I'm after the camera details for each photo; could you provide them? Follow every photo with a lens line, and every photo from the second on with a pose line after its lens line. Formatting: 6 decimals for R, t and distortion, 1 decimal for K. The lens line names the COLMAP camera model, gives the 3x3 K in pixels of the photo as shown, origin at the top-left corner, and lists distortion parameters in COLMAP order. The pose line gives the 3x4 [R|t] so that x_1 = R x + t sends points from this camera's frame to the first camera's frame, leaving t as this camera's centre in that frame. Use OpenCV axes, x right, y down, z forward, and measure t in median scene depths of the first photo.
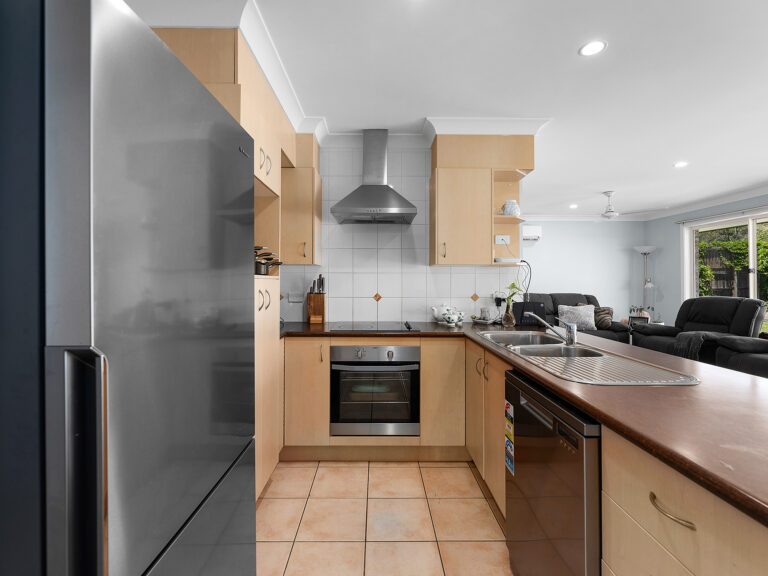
lens RADIAL K [[353.0, 0, 382.7], [0, 353.0, 277.4], [0, 0, 1]] dist [-0.000560, -0.000194]
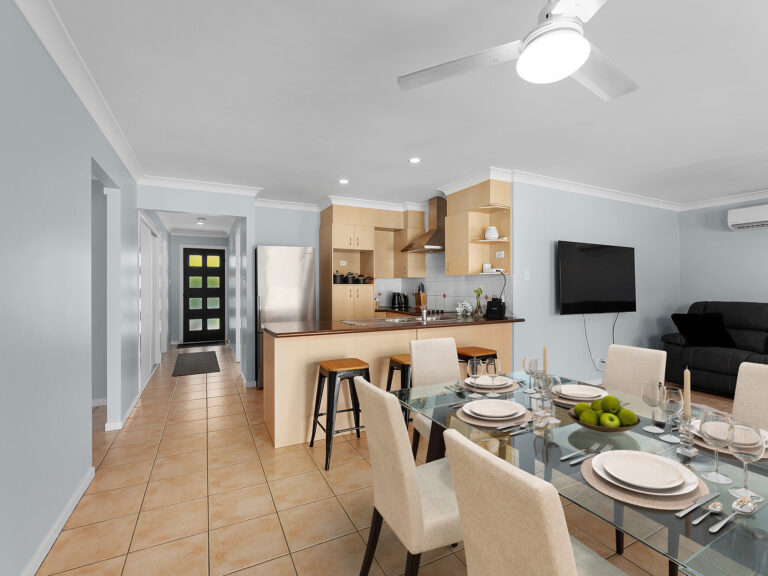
lens RADIAL K [[353.9, 0, 384.0], [0, 353.9, 288.0], [0, 0, 1]] dist [0.001216, 0.000110]
pose [[0.441554, -0.000733, -0.897234, 0.699795], [0.014039, 0.999883, 0.006092, 0.002431], [0.897125, -0.015286, 0.441512, 0.007489]]
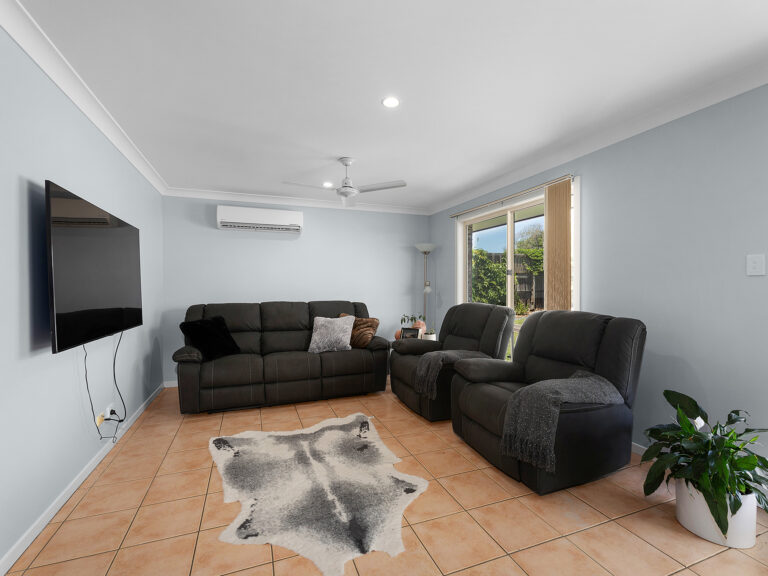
lens RADIAL K [[353.9, 0, 384.0], [0, 353.9, 288.0], [0, 0, 1]] dist [0.001216, 0.000110]
pose [[0.937840, -0.006848, 0.347000, 0.381968], [0.000870, 0.999849, 0.017382, 0.003828], [-0.347067, -0.016000, 0.937704, 0.249637]]
